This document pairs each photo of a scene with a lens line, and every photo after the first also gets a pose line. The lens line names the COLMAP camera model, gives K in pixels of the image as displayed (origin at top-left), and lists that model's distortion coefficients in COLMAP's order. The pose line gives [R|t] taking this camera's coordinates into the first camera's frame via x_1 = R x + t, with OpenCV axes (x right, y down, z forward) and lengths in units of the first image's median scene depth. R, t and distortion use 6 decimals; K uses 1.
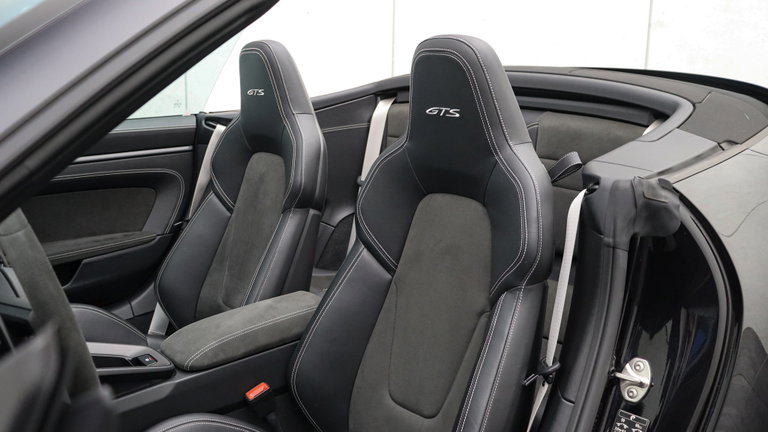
lens RADIAL K [[803.1, 0, 383.8], [0, 803.1, 216.8], [0, 0, 1]] dist [-0.148741, 0.000000]
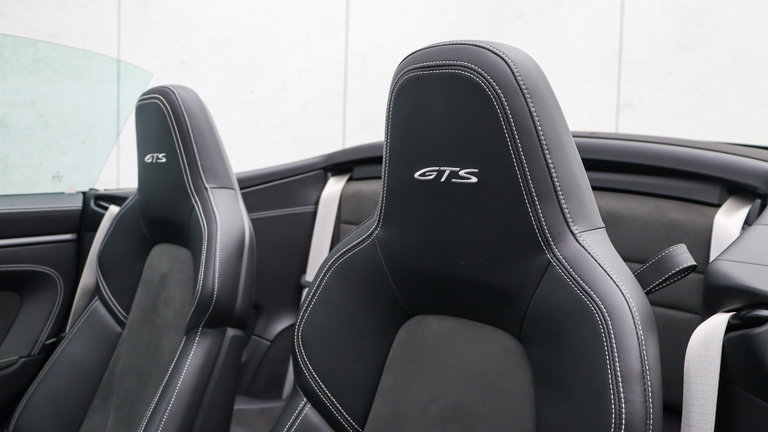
lens RADIAL K [[747.7, 0, 384.4], [0, 747.7, 214.4], [0, 0, 1]] dist [-0.129462, 0.000000]
pose [[0.997464, 0.004682, 0.071021, -0.005340], [0.003768, 0.992961, -0.118381, -0.029991], [-0.071076, 0.118349, 0.990425, 0.356331]]
